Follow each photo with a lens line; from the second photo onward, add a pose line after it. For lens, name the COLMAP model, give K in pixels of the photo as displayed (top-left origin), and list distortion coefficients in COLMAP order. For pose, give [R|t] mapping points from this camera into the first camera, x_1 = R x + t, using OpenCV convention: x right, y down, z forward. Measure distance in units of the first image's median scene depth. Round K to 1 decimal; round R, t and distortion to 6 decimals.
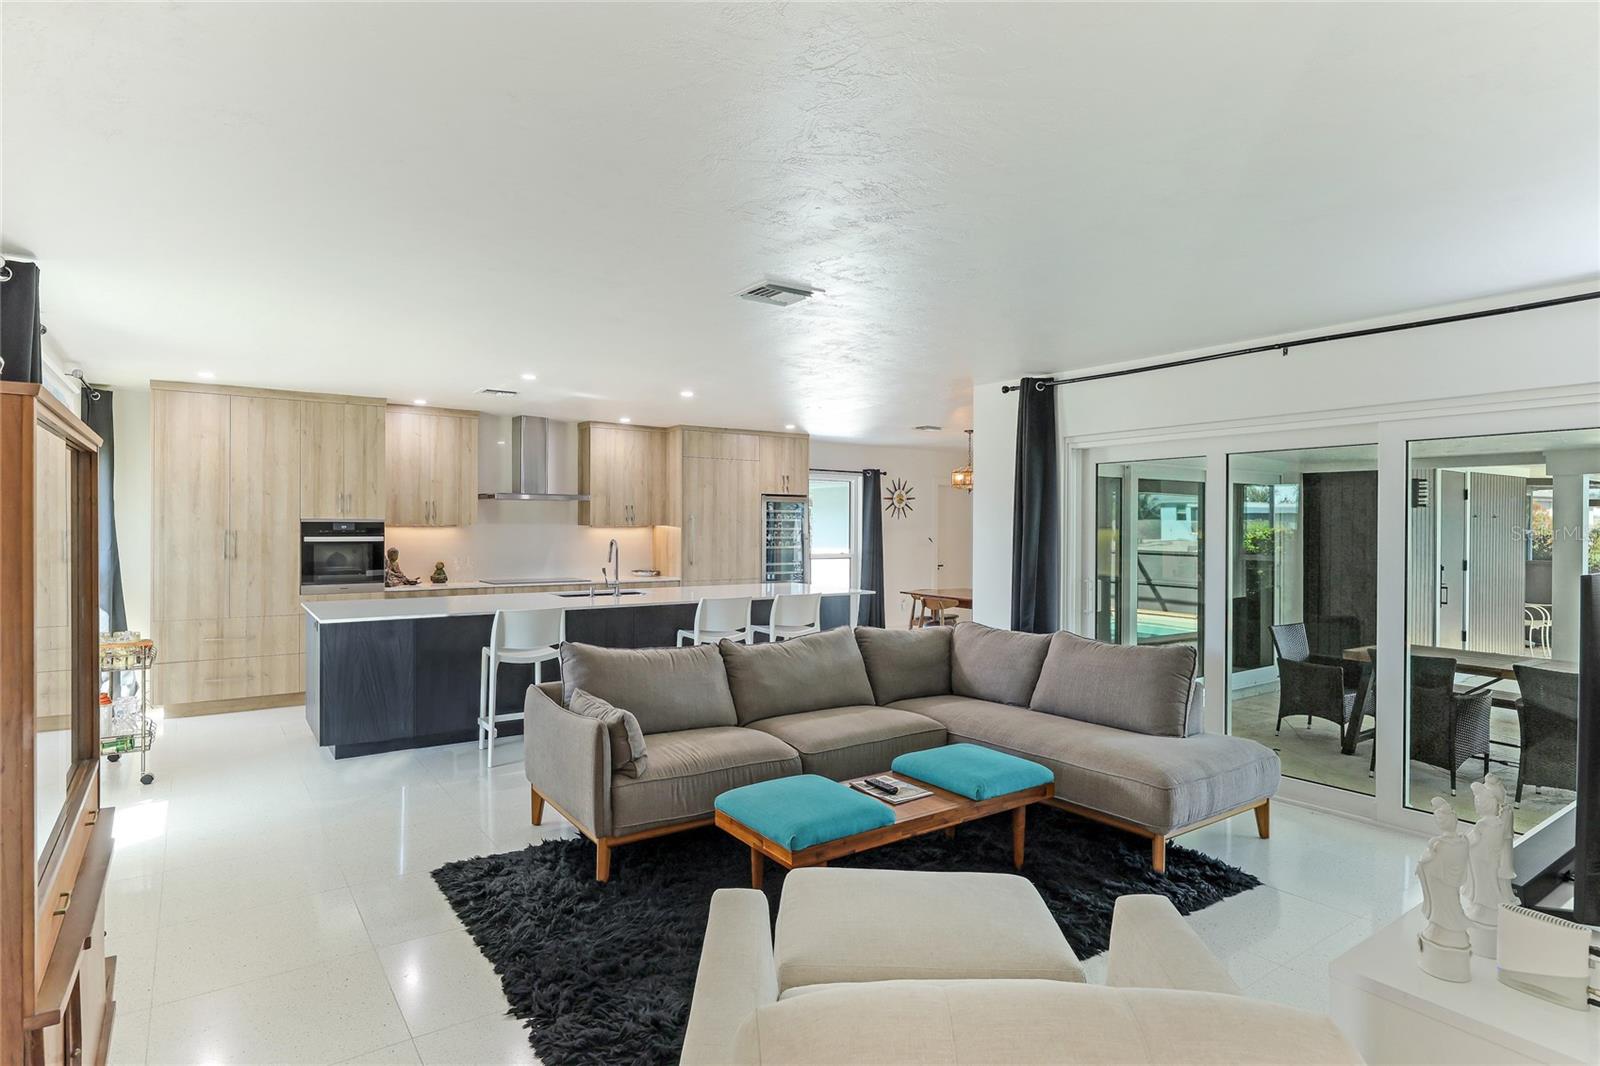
lens RADIAL K [[867.3, 0, 800.8], [0, 867.3, 532.8], [0, 0, 1]] dist [-0.002650, -0.000136]
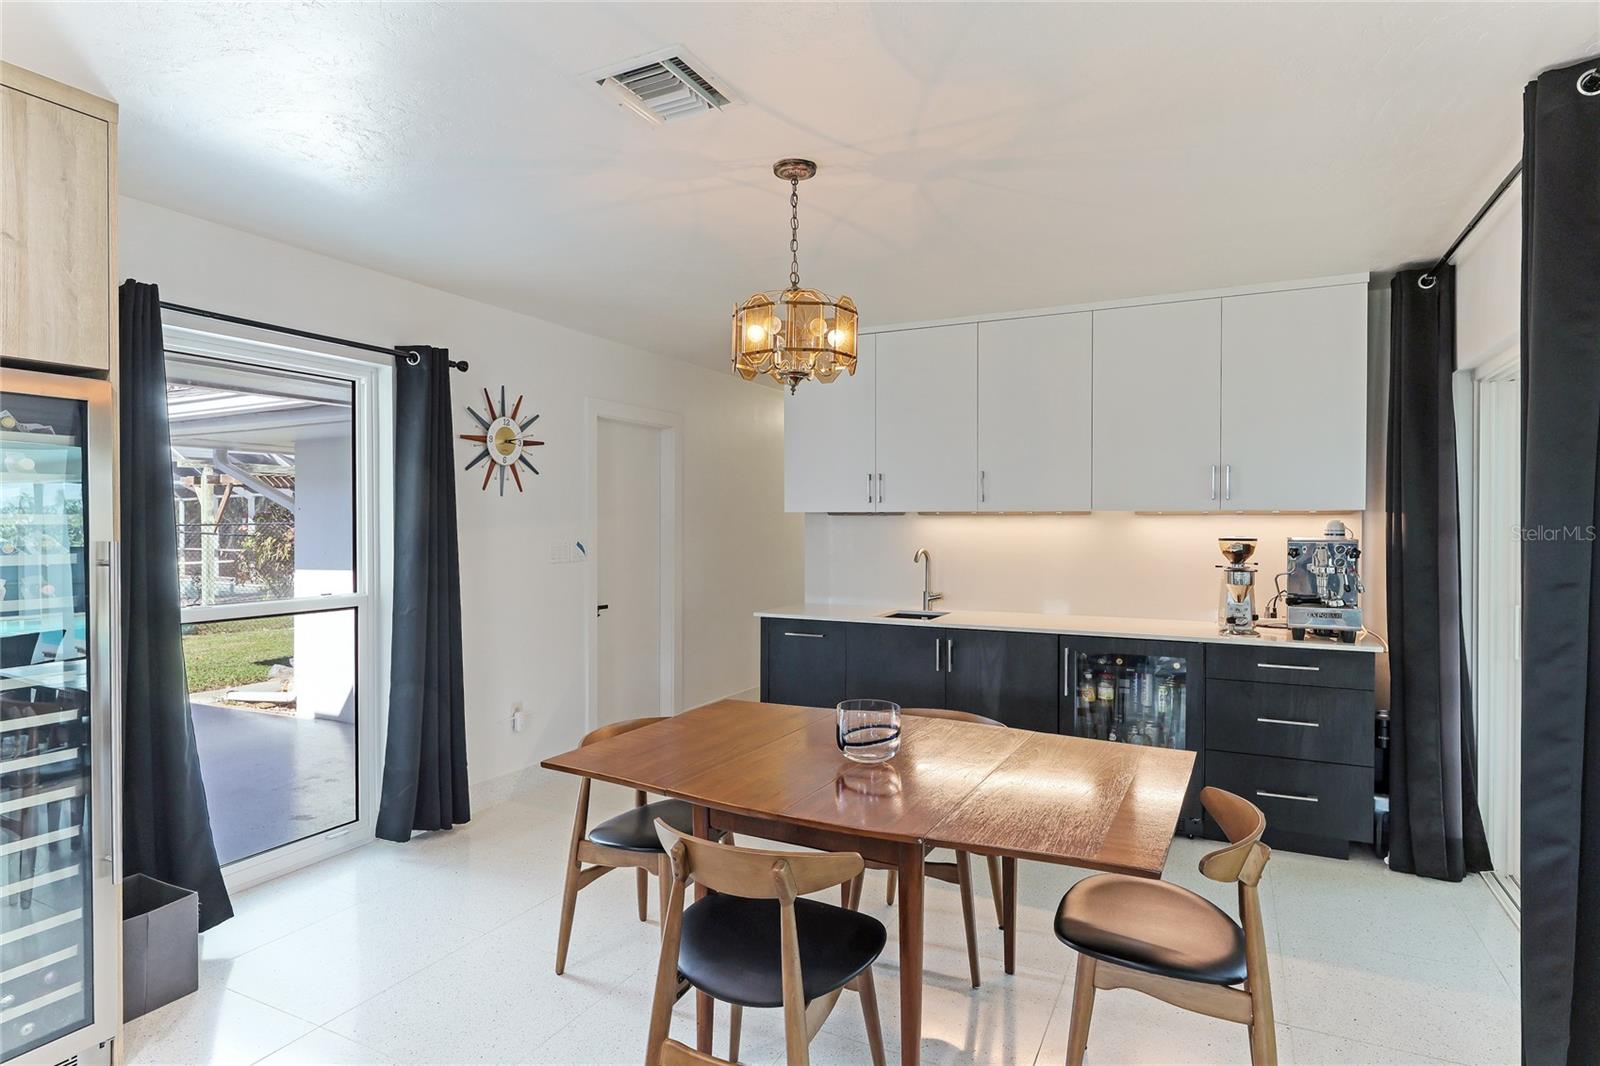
lens RADIAL K [[867.3, 0, 791.0], [0, 867.3, 528.7], [0, 0, 1]] dist [-0.002650, -0.000136]
pose [[0.876171, -0.005049, 0.481974, 0.043618], [0.002644, 0.999980, 0.005670, -0.003850], [-0.481993, -0.003694, 0.876167, 0.626674]]
